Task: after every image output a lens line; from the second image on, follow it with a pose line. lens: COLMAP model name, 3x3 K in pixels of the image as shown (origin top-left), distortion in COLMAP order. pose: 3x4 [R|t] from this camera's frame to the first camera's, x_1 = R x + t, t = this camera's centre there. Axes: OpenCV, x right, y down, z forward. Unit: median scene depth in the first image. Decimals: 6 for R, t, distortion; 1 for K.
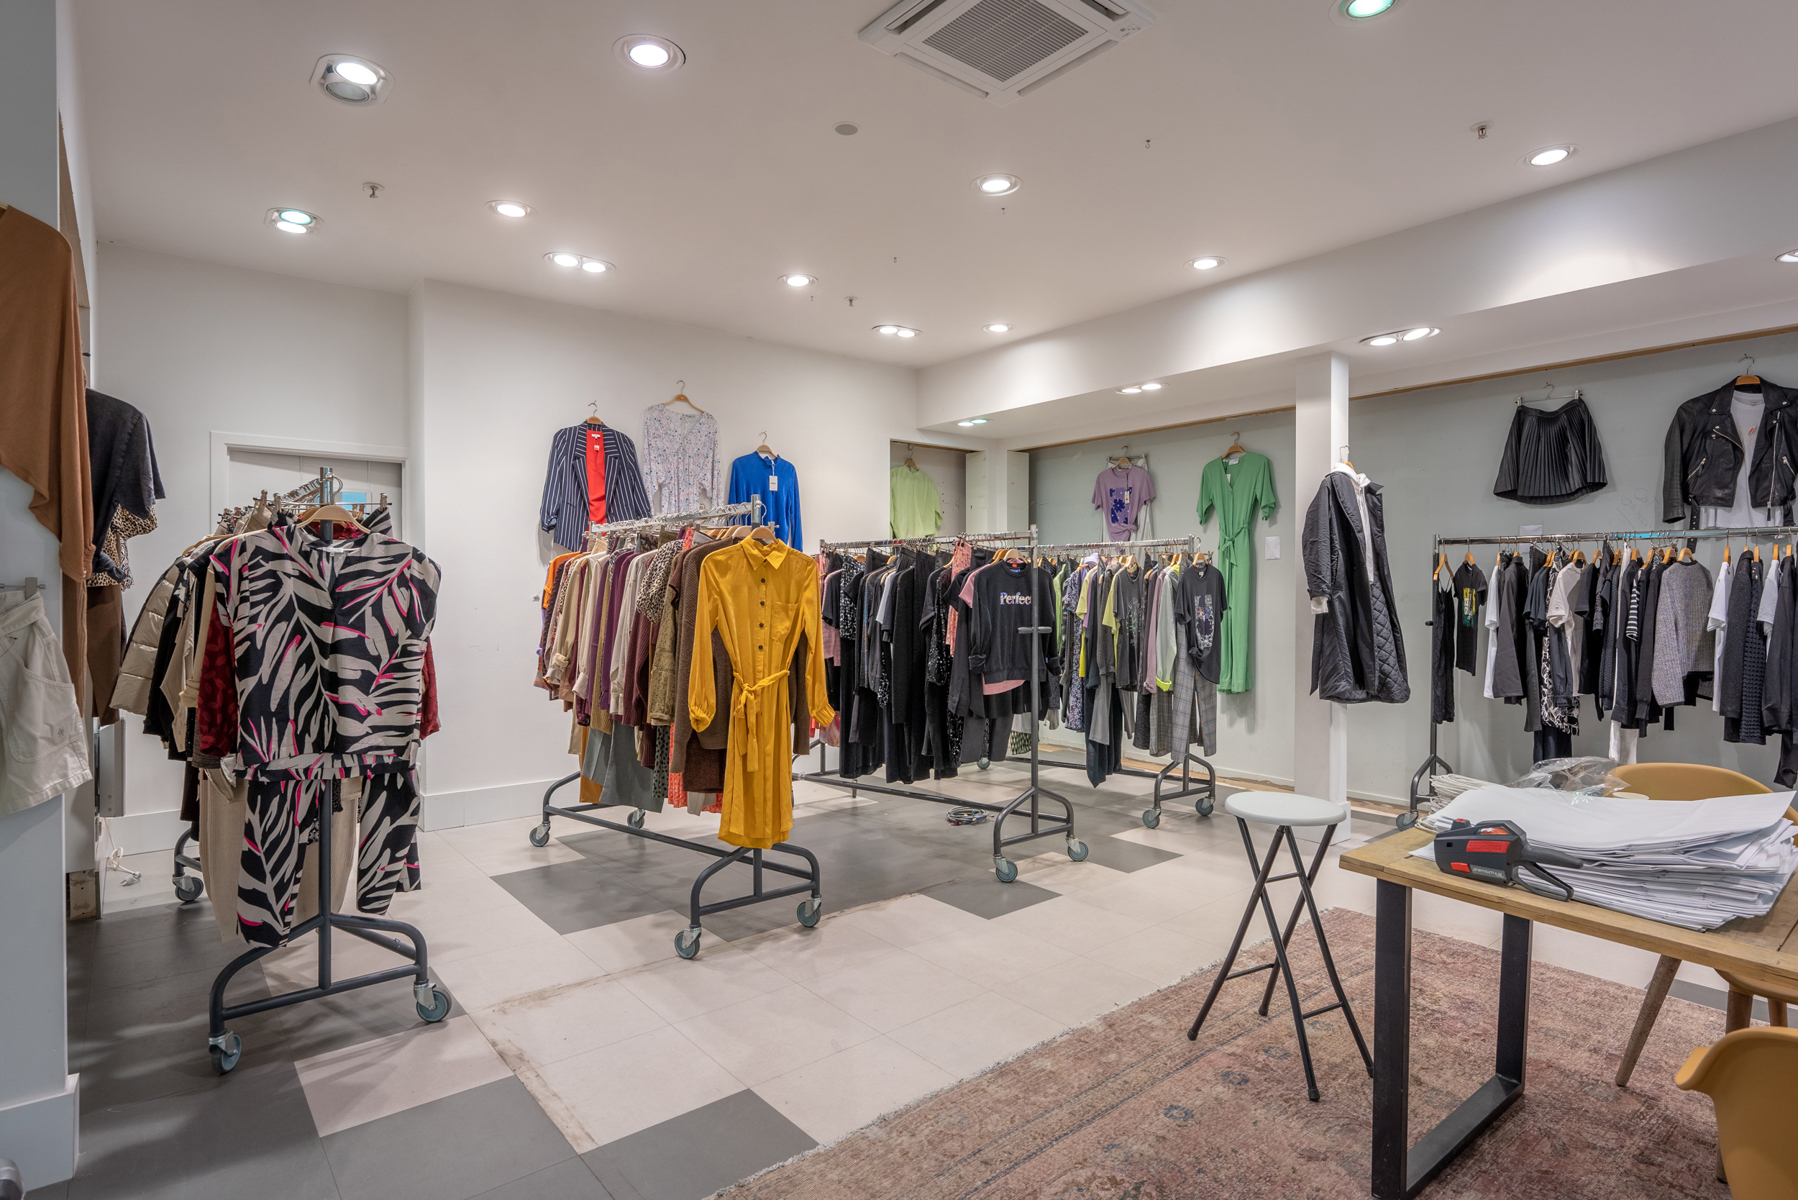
lens RADIAL K [[938.9, 0, 899.0], [0, 938.9, 600.0], [0, 0, 1]] dist [-0.006576, -0.001008]
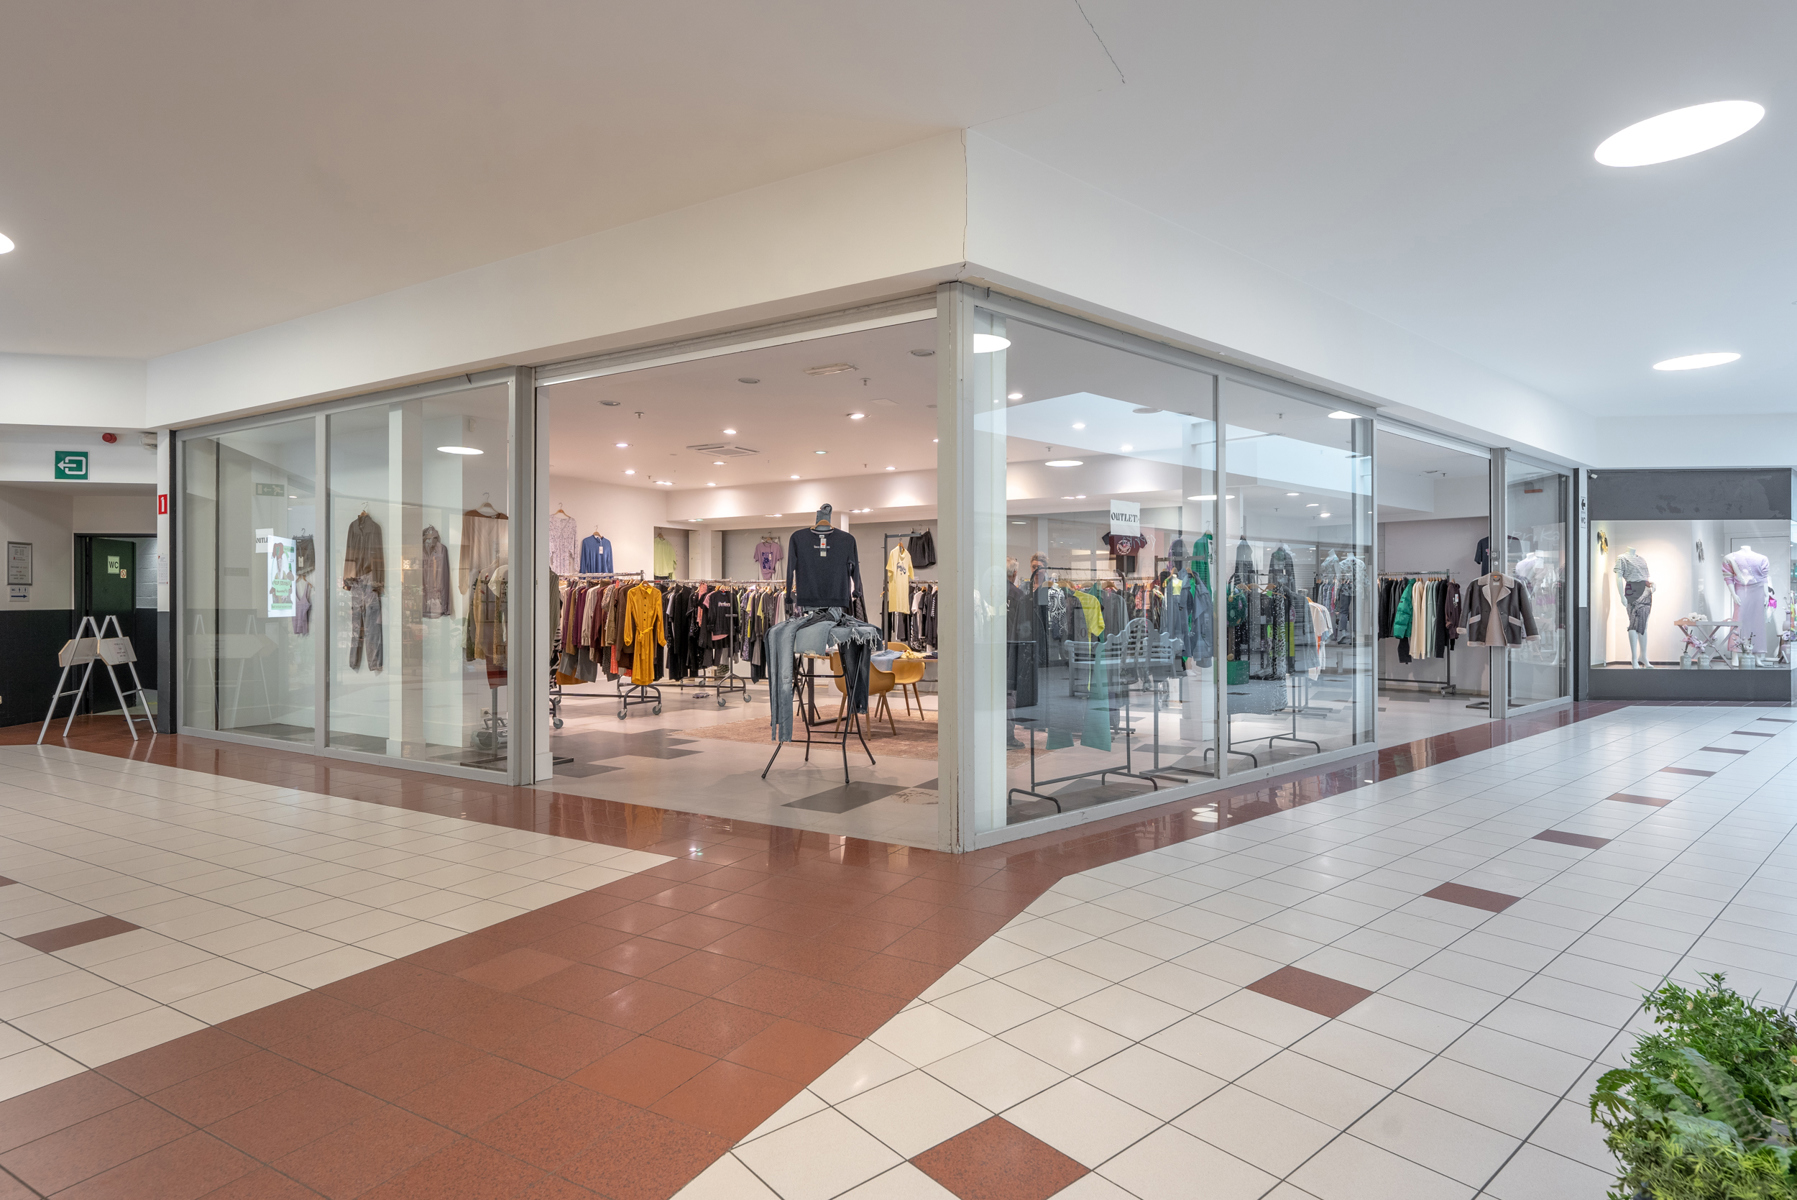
lens RADIAL K [[938.4, 0, 898.5], [0, 938.4, 600.0], [0, 0, 1]] dist [-0.006576, -0.001008]
pose [[0.939543, -0.001704, 0.342425, -0.293713], [0.006376, 0.999901, -0.012519, 0.020977], [-0.342370, 0.013946, 0.939462, -1.524991]]
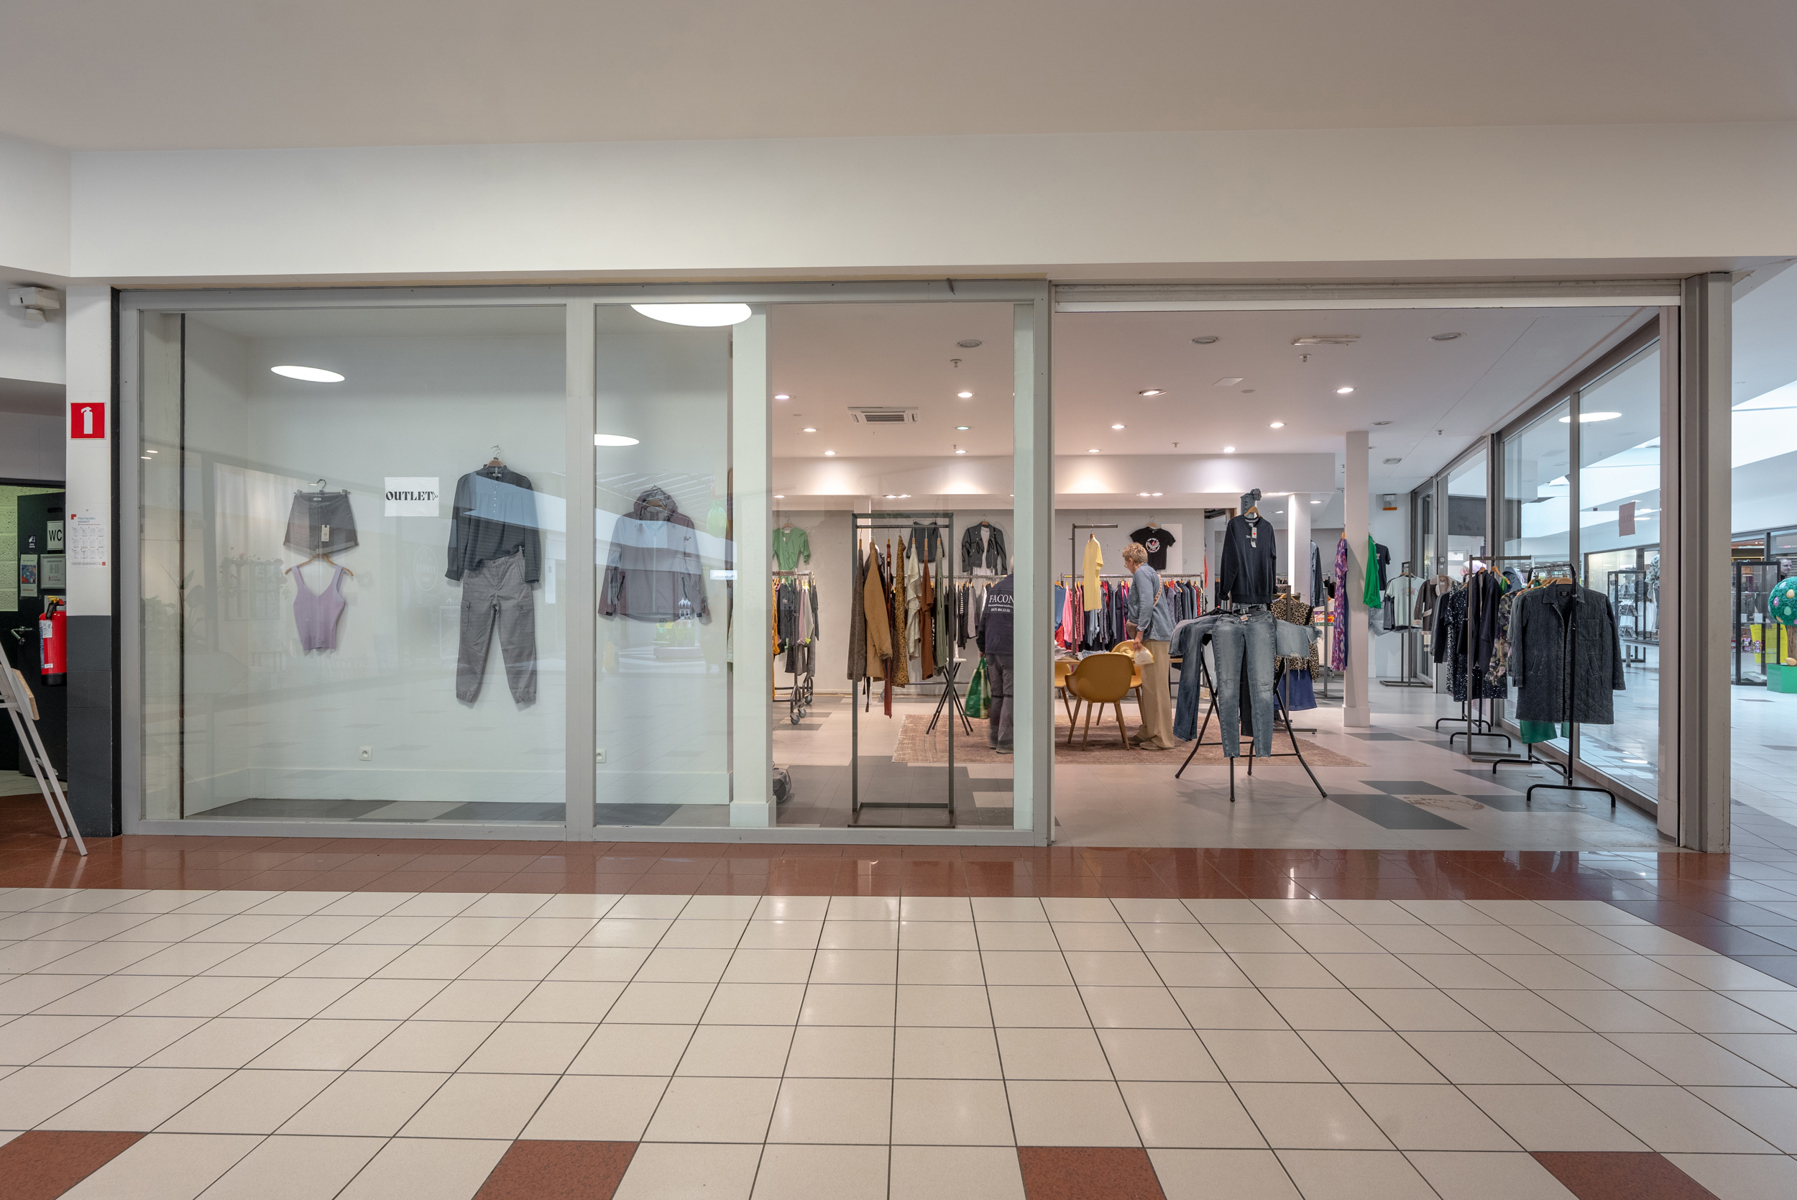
lens RADIAL K [[942.2, 0, 897.6], [0, 942.2, 613.2], [0, 0, 1]] dist [-0.002375, -0.000424]
pose [[0.668947, -0.012949, 0.743197, -1.213958], [0.009925, 0.999915, 0.008488, 0.010176], [-0.743244, 0.001699, 0.669019, -0.625945]]
